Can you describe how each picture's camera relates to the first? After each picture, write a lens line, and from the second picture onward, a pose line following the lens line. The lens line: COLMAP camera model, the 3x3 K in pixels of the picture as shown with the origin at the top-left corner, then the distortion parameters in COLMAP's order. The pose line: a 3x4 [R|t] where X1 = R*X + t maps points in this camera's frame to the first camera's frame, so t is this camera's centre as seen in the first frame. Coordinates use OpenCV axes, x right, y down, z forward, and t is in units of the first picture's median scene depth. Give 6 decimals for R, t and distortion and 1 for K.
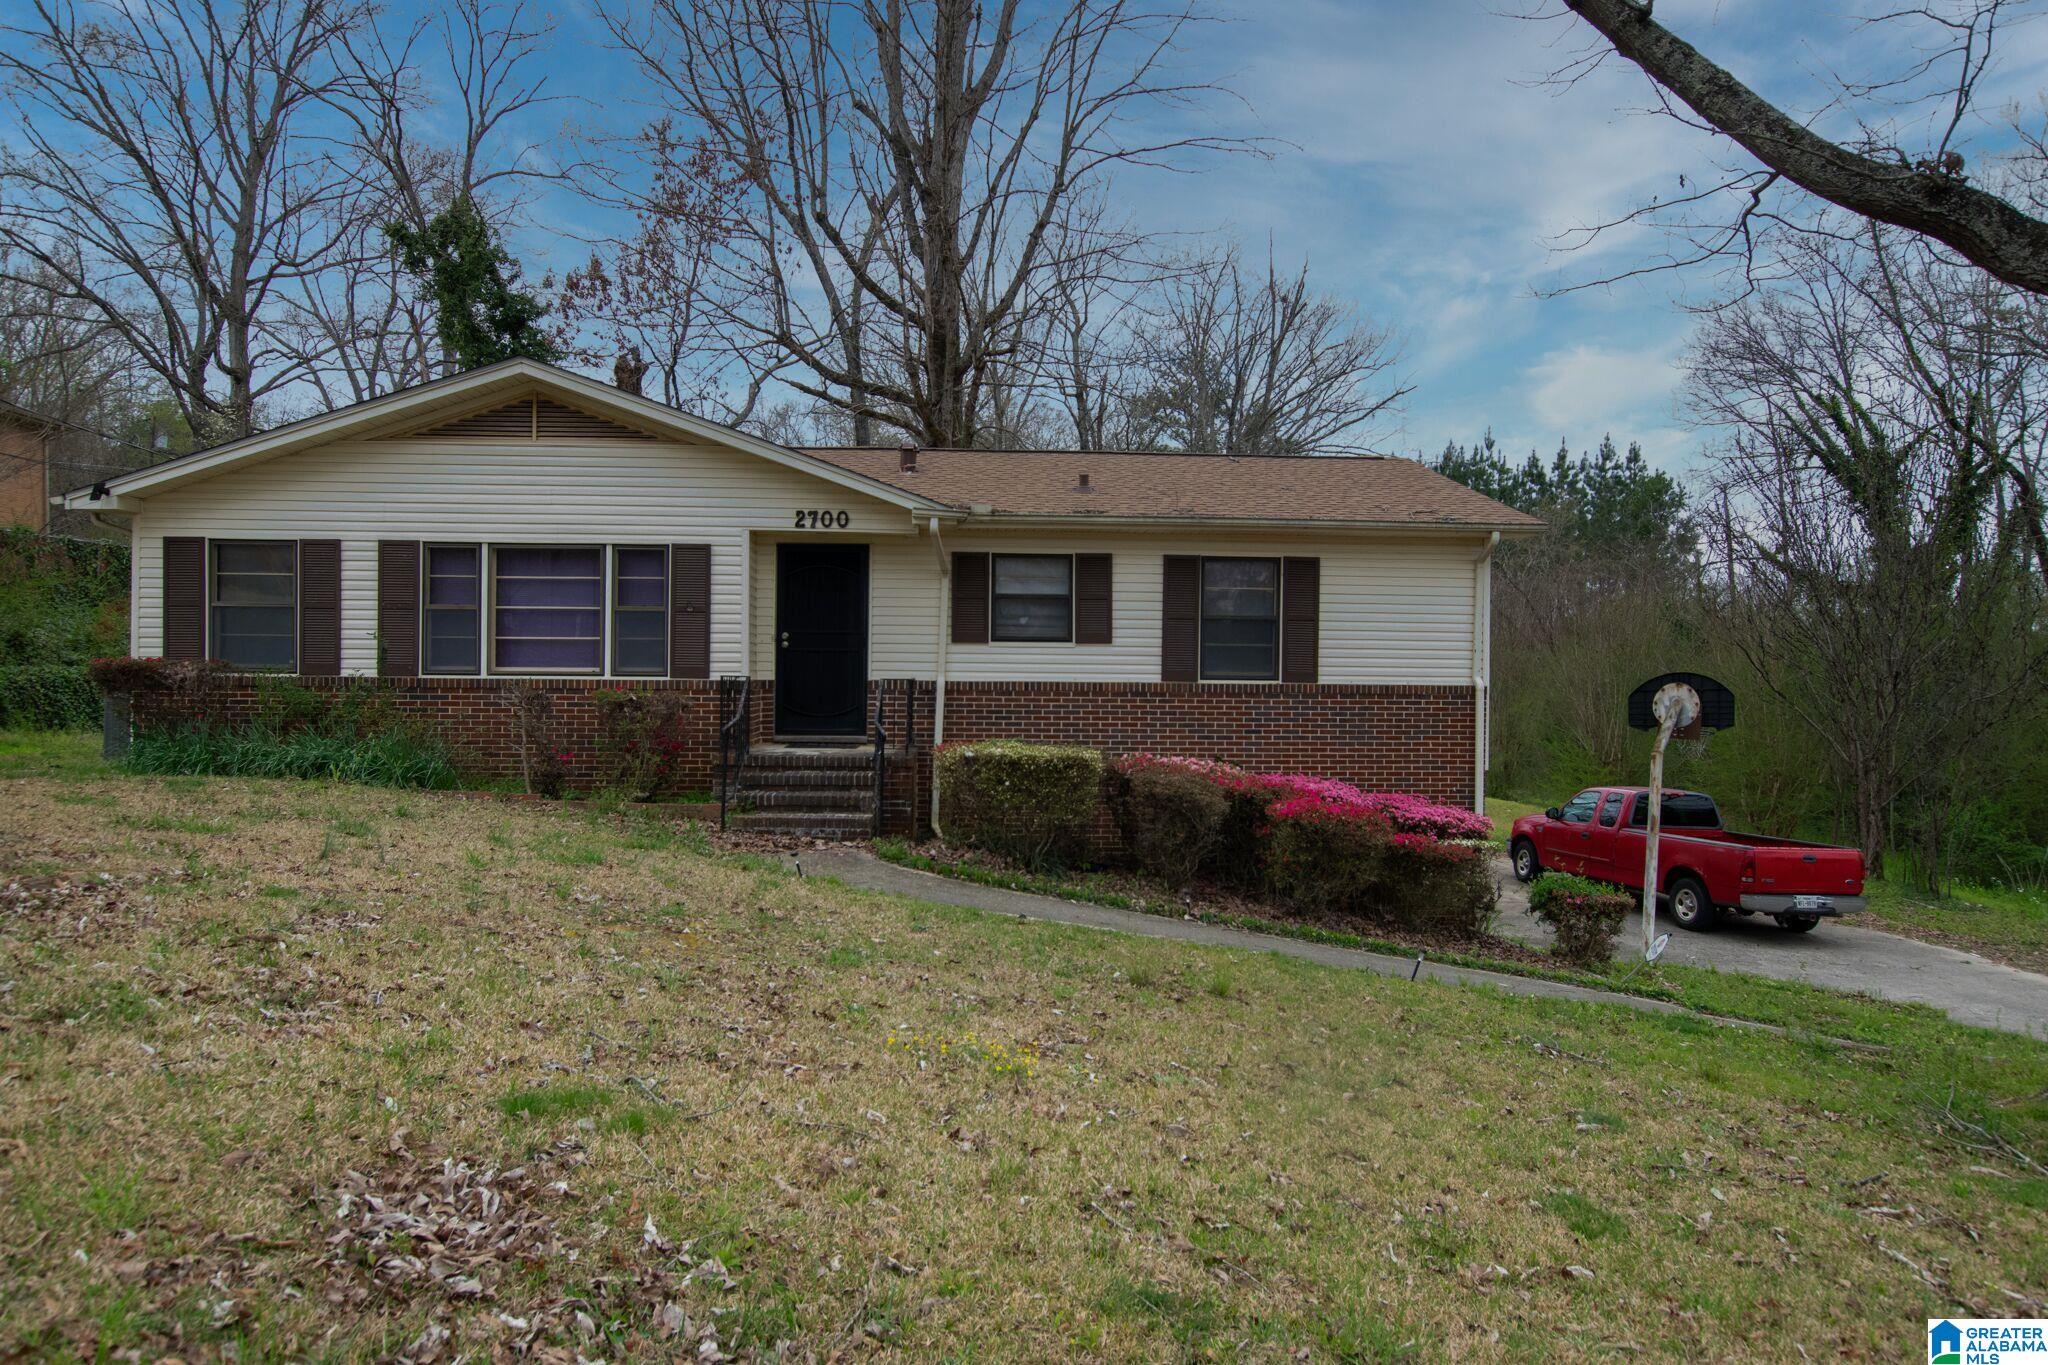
lens RADIAL K [[1292.1, 0, 1024.0], [0, 1292.1, 682.5], [0, 0, 1]] dist [-0.006425, -0.002538]
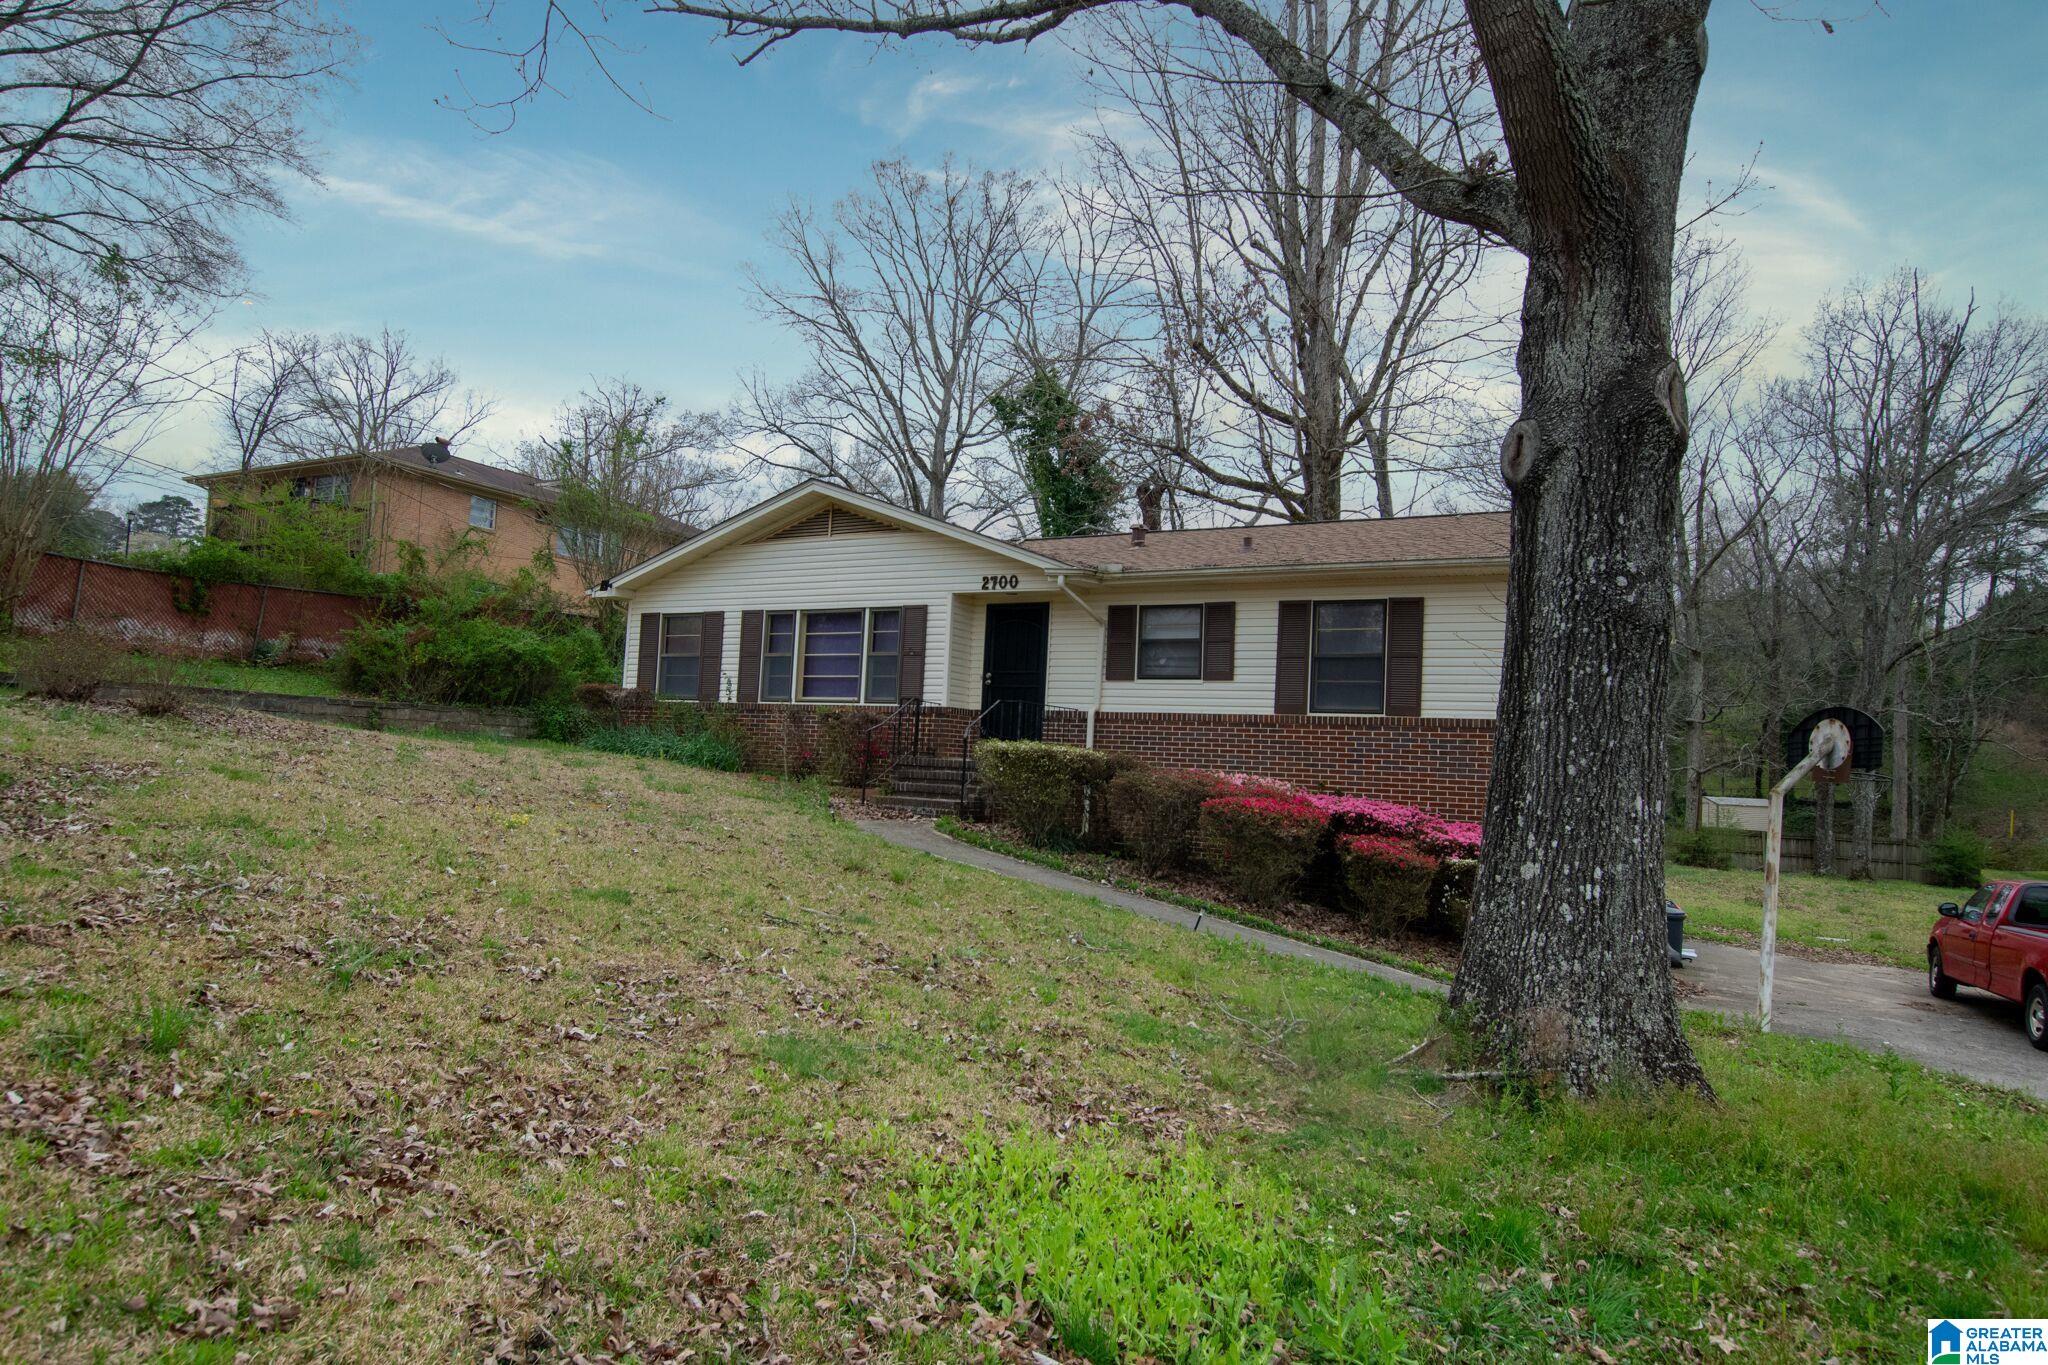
lens RADIAL K [[1292.1, 0, 1024.0], [0, 1292.1, 682.5], [0, 0, 1]] dist [-0.006425, -0.002538]
pose [[0.829235, -0.009494, -0.558820, 0.553321], [-0.045643, 0.995366, -0.084639, 0.076748], [0.557034, 0.095692, 0.824959, -0.037806]]
